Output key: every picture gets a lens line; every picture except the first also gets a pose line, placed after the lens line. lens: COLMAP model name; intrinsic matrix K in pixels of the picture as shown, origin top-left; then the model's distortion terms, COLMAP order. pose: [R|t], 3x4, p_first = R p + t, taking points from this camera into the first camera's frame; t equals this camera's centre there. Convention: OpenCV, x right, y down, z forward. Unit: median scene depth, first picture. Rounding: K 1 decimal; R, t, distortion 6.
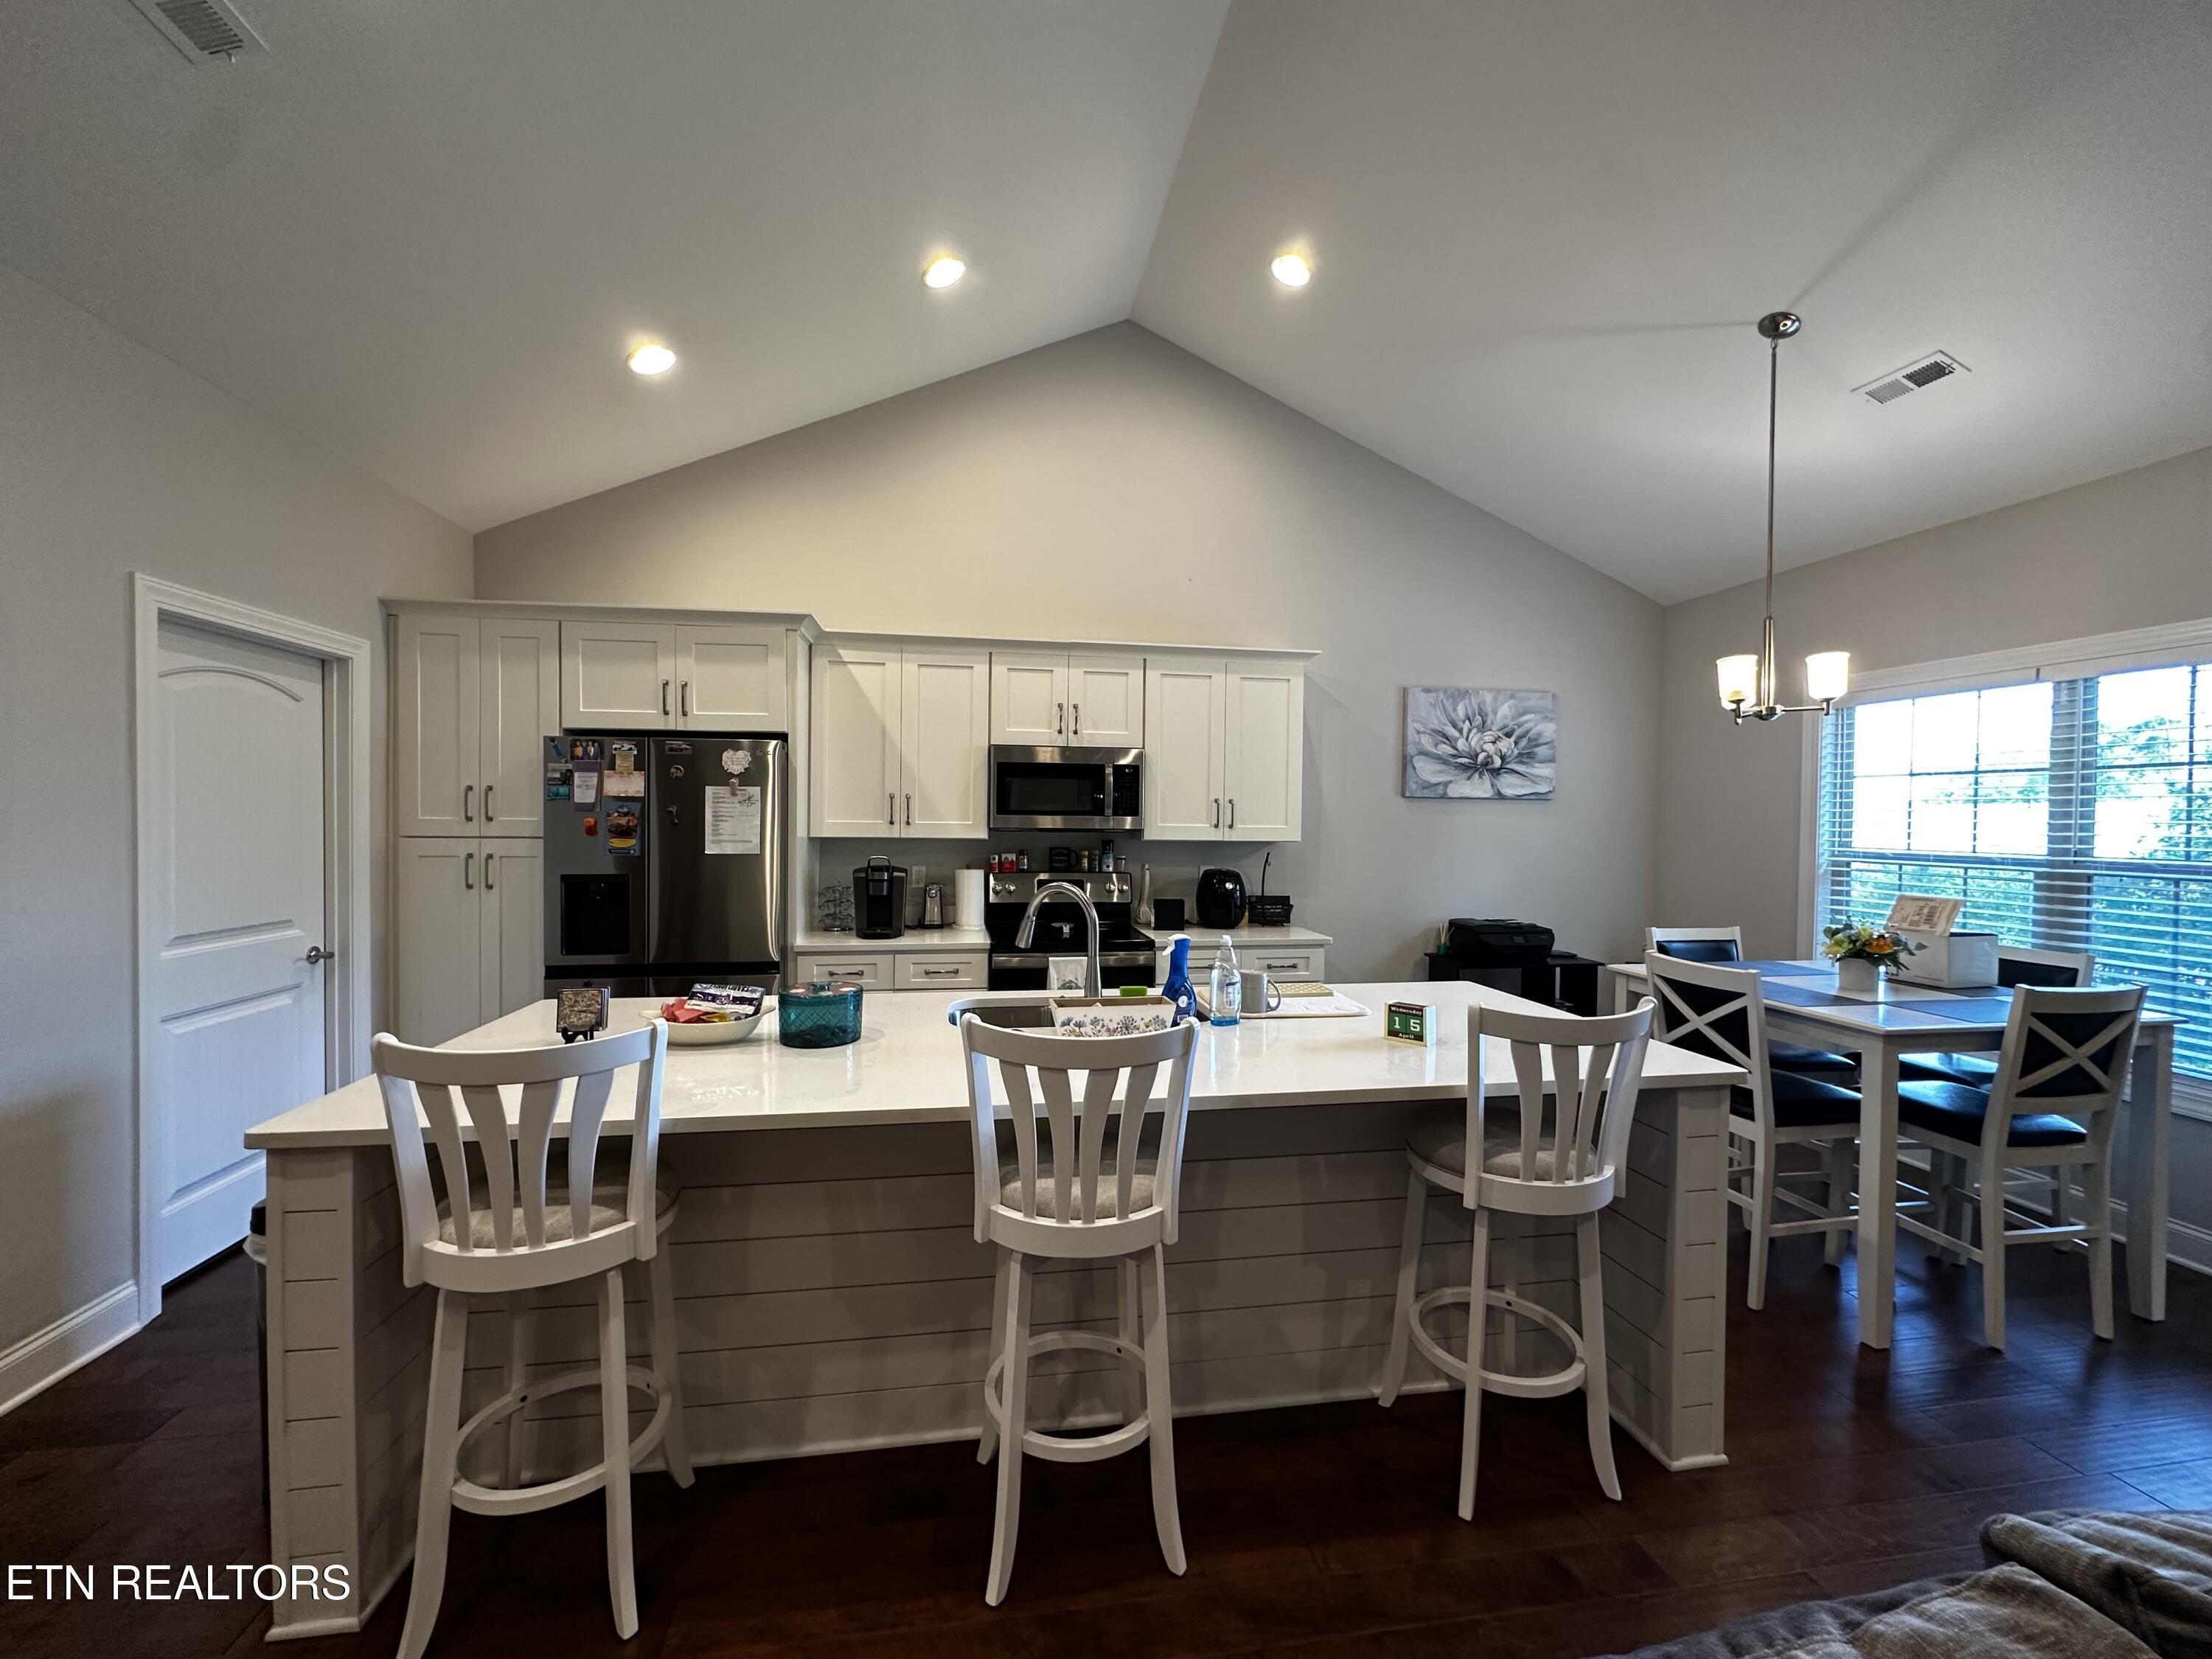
lens RADIAL K [[881.5, 0, 1101.9], [0, 881.5, 834.0], [0, 0, 1]] dist [-0.002489, 0.000809]
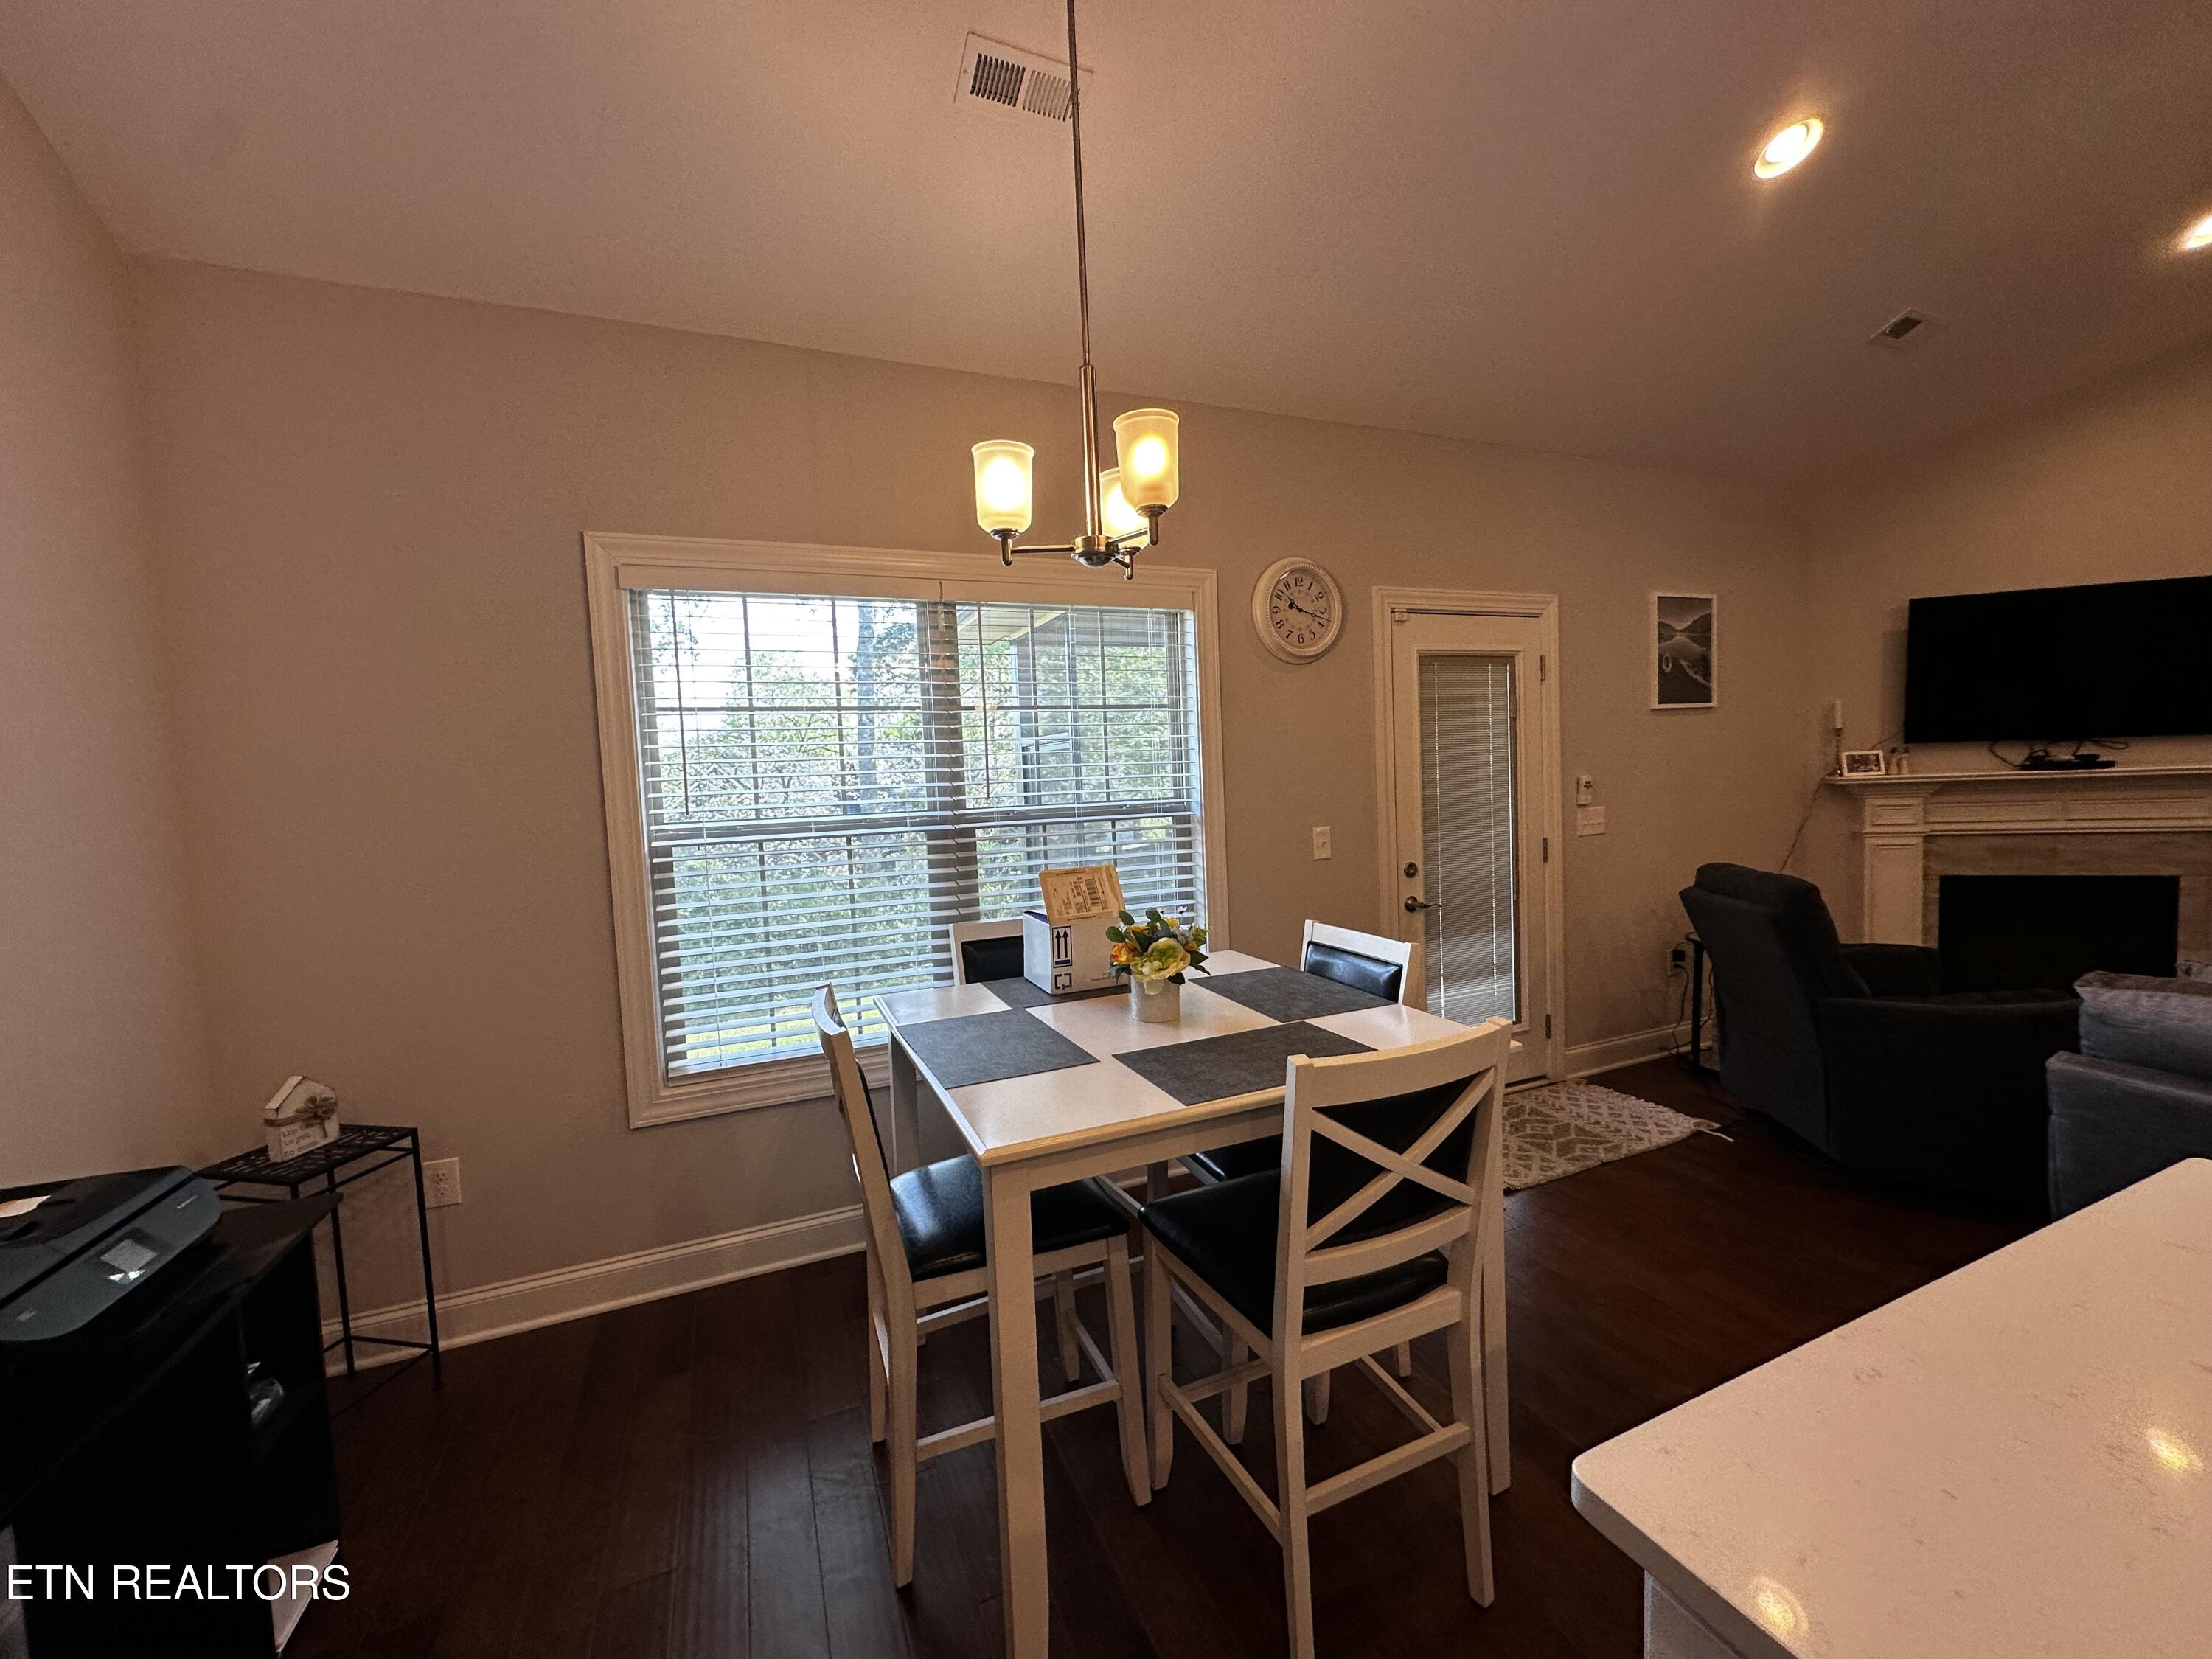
lens RADIAL K [[881.5, 0, 1105.8], [0, 881.5, 830.8], [0, 0, 1]] dist [-0.002489, 0.000809]
pose [[-0.243046, -0.060707, 0.968113, 0.186526], [0.056272, 0.995477, 0.076550, -0.009753], [-0.968381, 0.073083, -0.238530, 0.874099]]
